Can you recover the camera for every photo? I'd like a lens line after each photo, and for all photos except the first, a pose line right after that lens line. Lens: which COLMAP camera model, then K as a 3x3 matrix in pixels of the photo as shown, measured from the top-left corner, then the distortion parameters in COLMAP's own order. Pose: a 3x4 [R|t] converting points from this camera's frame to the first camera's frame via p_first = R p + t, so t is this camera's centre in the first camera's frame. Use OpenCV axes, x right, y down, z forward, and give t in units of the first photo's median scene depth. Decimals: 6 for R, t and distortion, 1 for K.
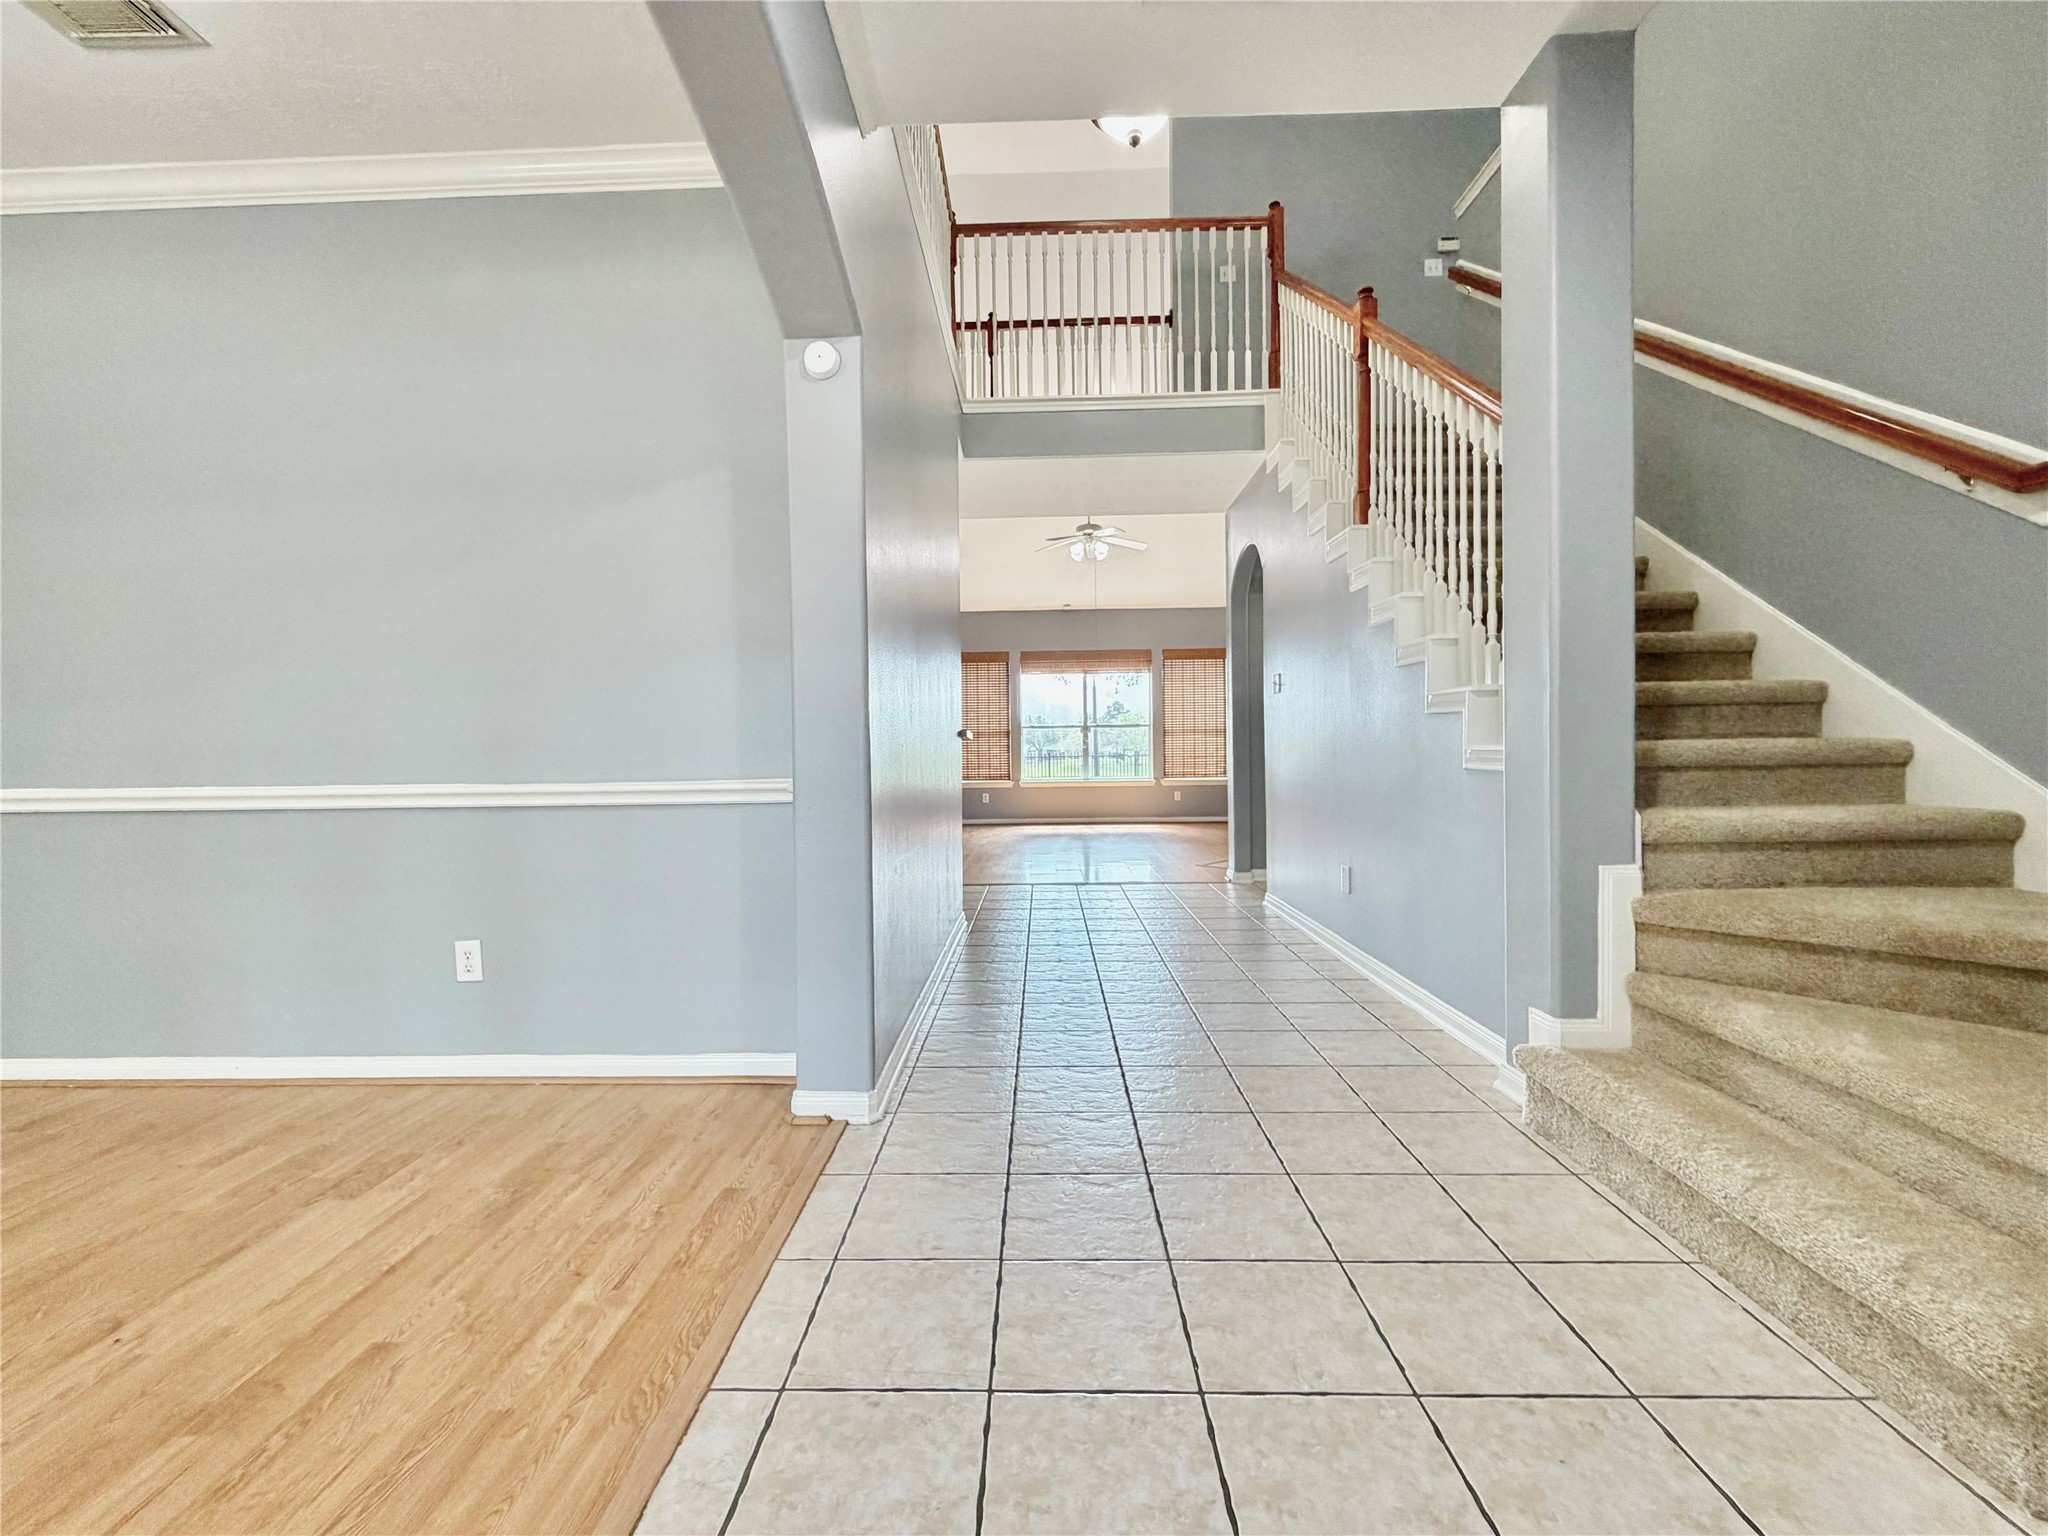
lens RADIAL K [[818.2, 0, 1019.9], [0, 818.2, 767.6], [0, 0, 1]] dist [-0.000655, 0.000642]
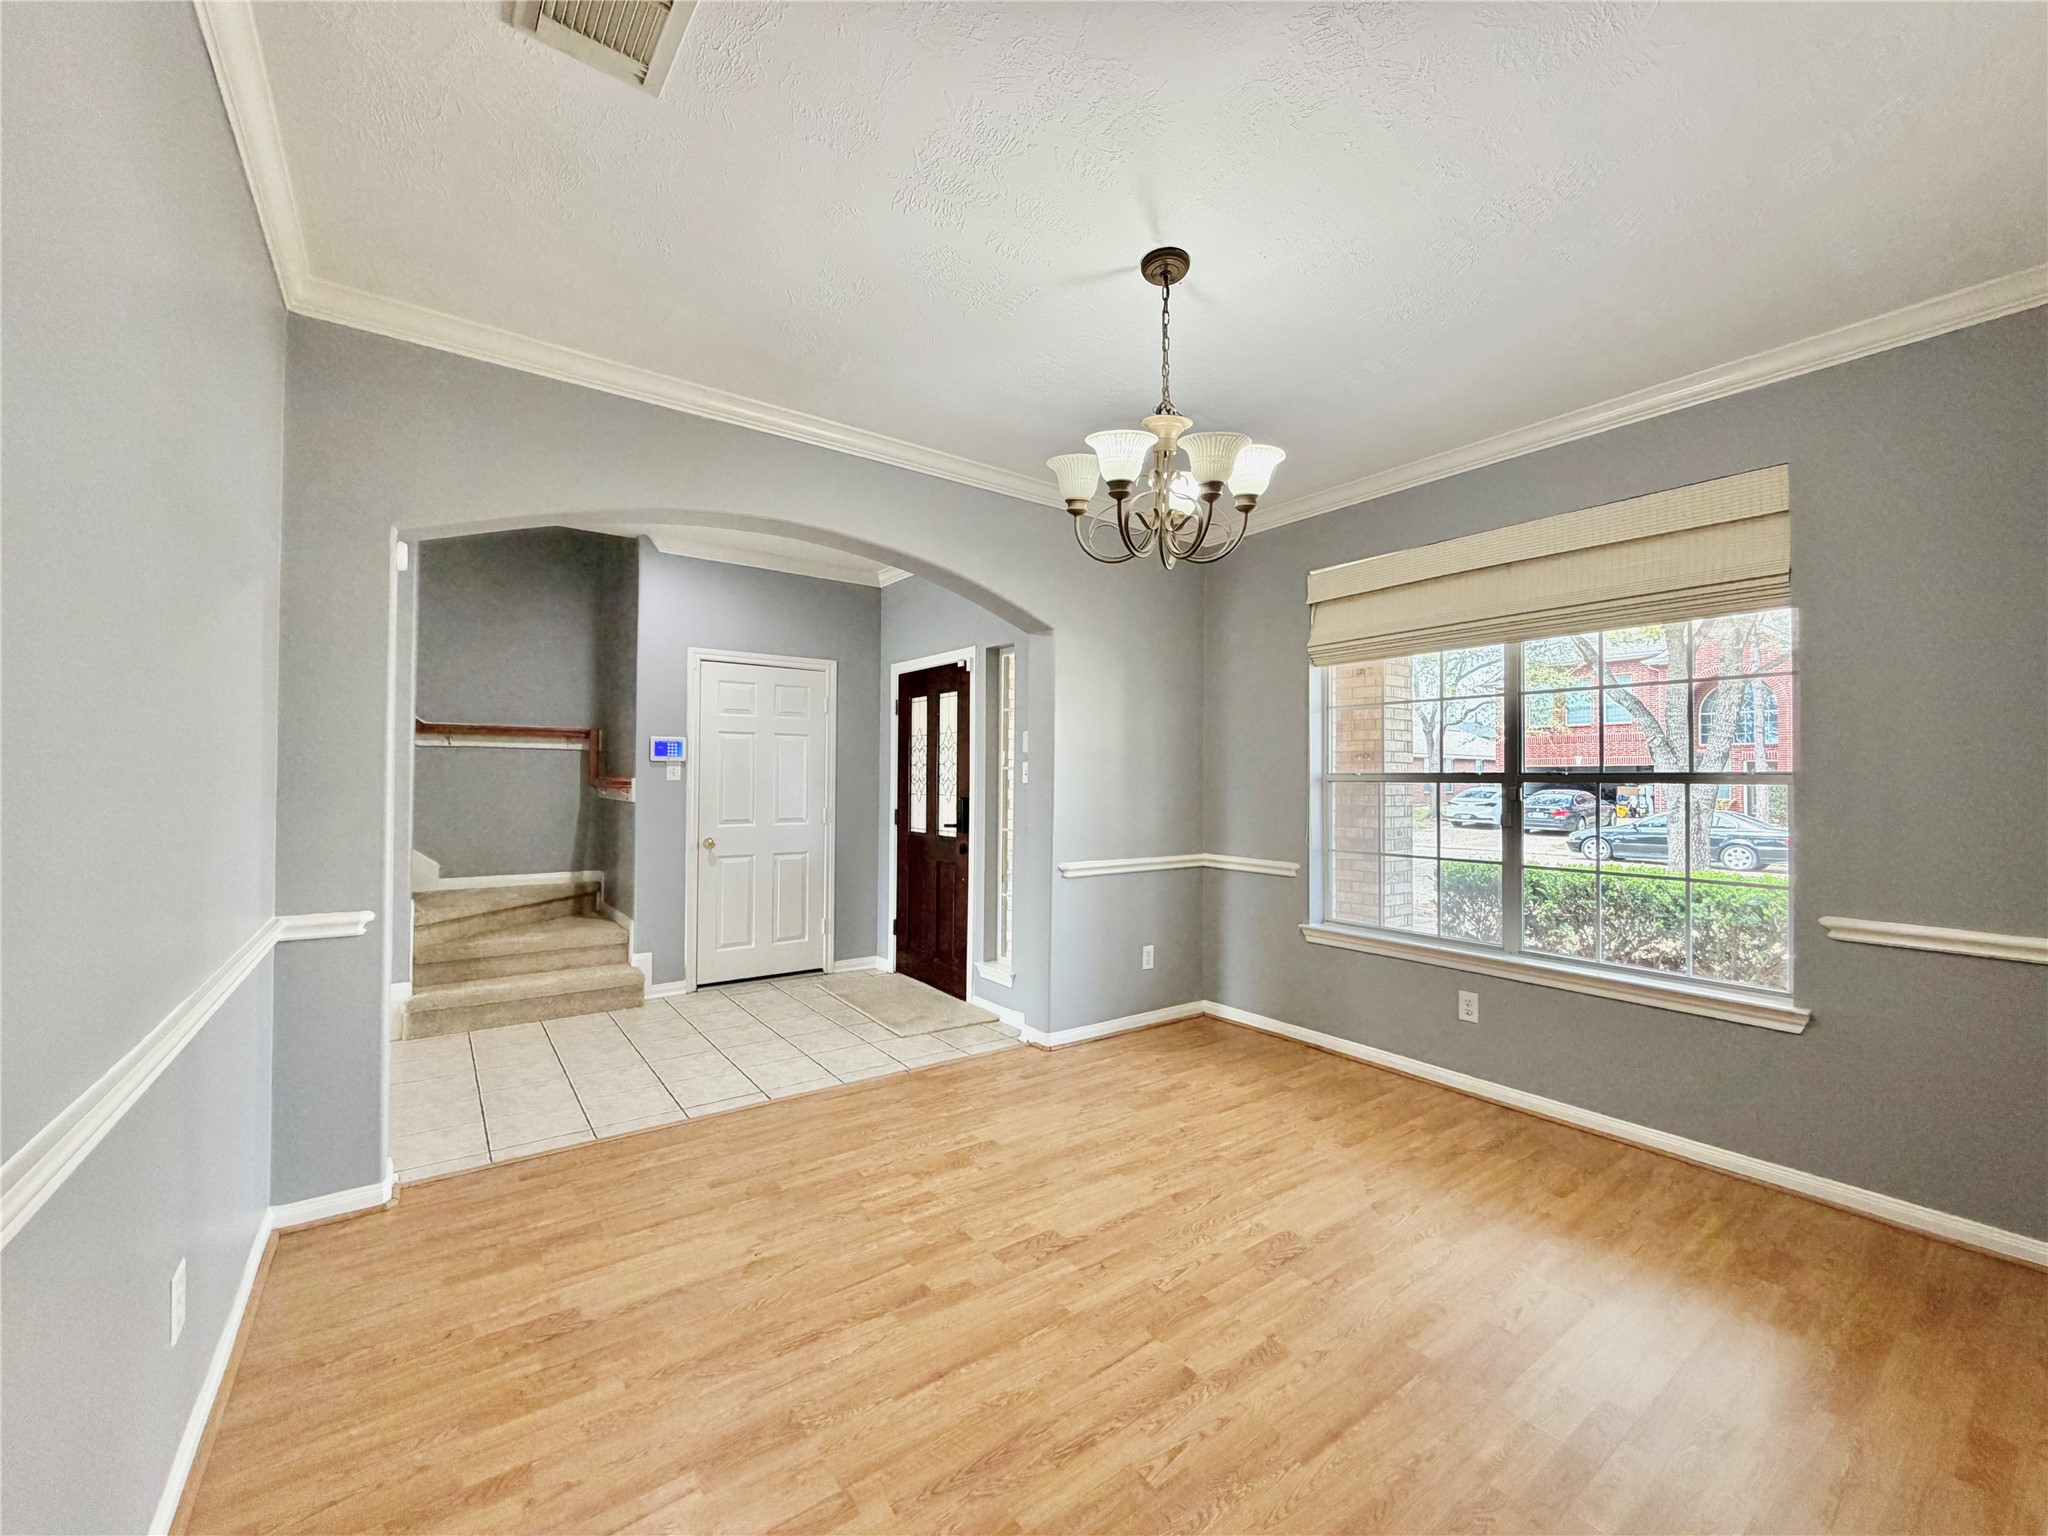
lens RADIAL K [[818.2, 0, 1019.9], [0, 818.2, 767.6], [0, 0, 1]] dist [-0.000655, 0.000642]
pose [[-0.611307, 0.018471, 0.791178, -2.171538], [0.002227, 0.999764, -0.021620, -0.189773], [-0.791390, -0.011454, -0.611204, 1.264107]]
